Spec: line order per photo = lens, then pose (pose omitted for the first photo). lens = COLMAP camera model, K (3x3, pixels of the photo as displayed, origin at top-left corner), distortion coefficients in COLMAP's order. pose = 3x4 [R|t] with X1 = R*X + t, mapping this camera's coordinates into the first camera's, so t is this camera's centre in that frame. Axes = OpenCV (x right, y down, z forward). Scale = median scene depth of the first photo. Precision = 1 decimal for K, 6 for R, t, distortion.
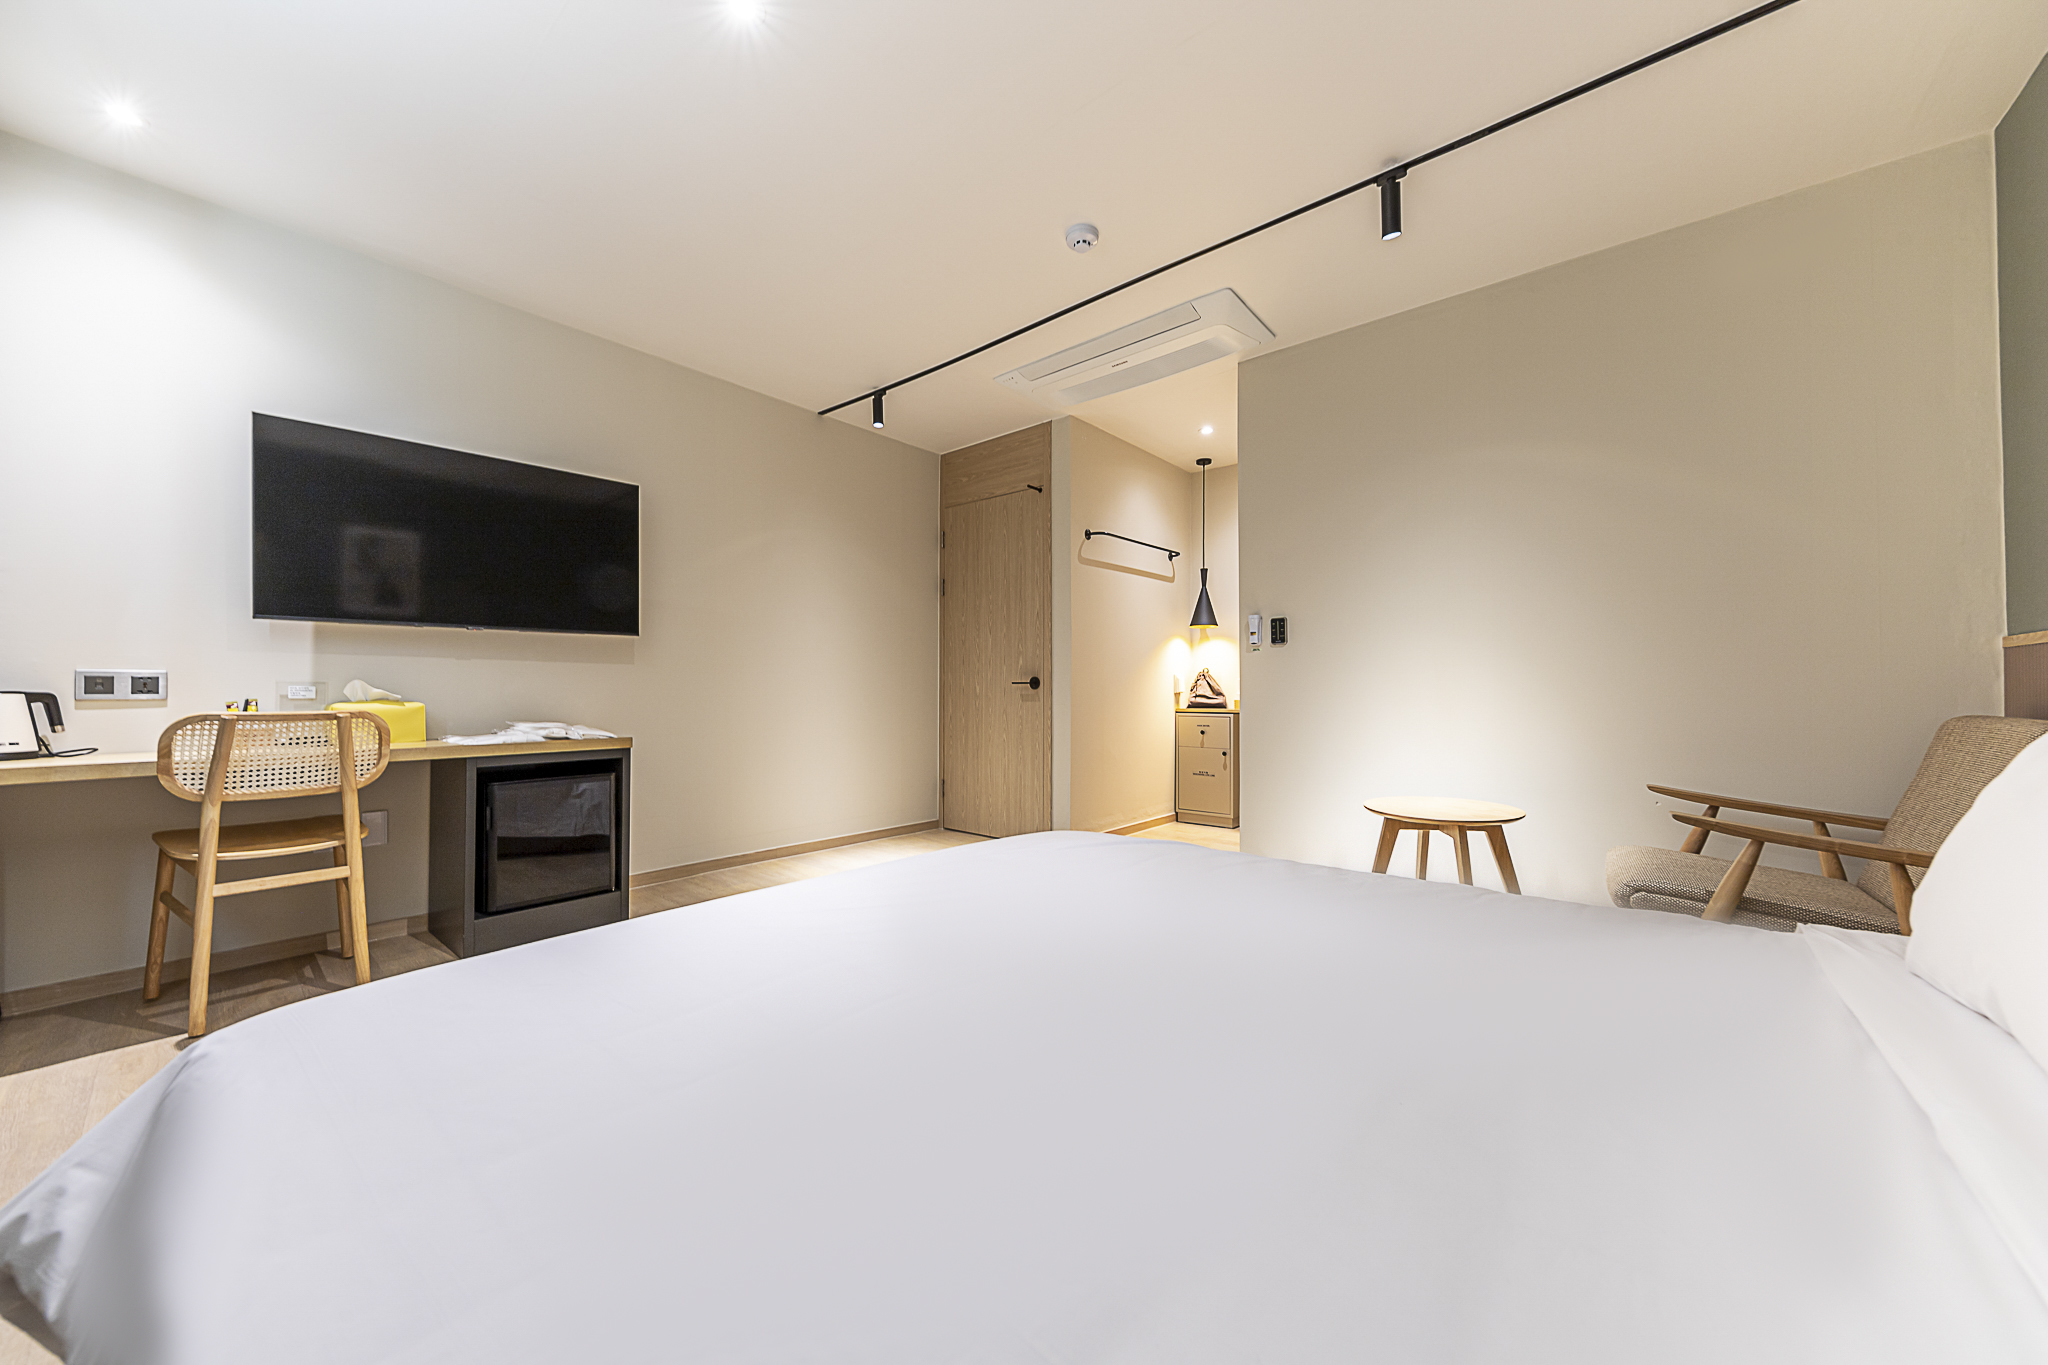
lens RADIAL K [[712.3, 0, 1067.6], [0, 712.3, 685.5], [0, 0, 1]] dist [-0.011742, -0.000788]
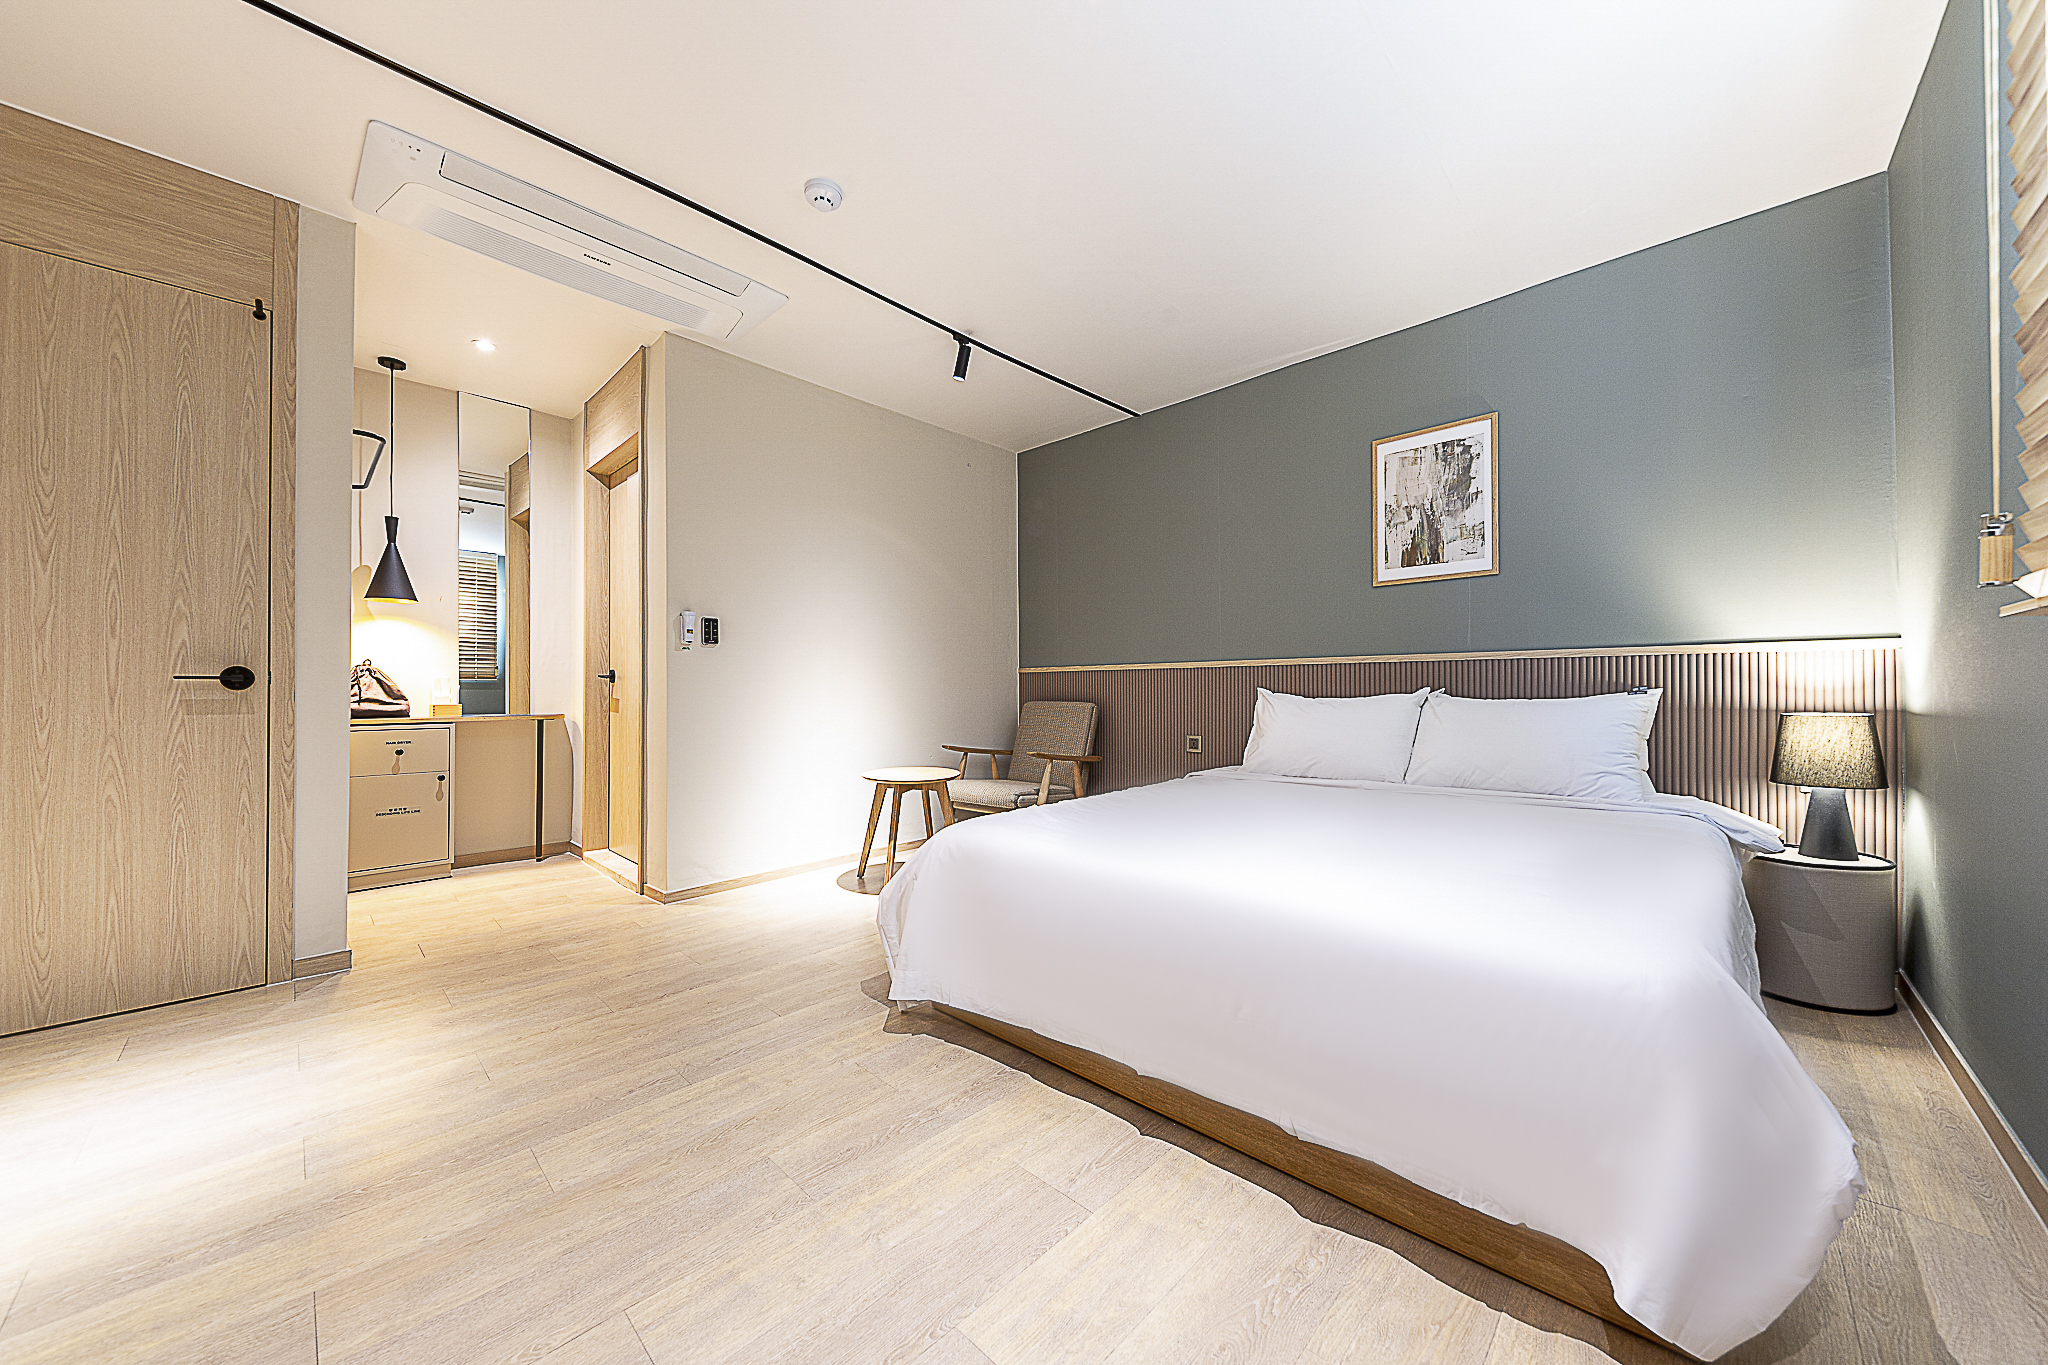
lens RADIAL K [[712.3, 0, 1015.9], [0, 712.3, 679.5], [0, 0, 1]] dist [-0.011742, -0.000788]
pose [[0.062778, 0.013093, 0.997942, -0.528412], [-0.001715, 0.999914, -0.013011, 0.003163], [-0.998026, -0.000895, 0.062795, 0.393848]]
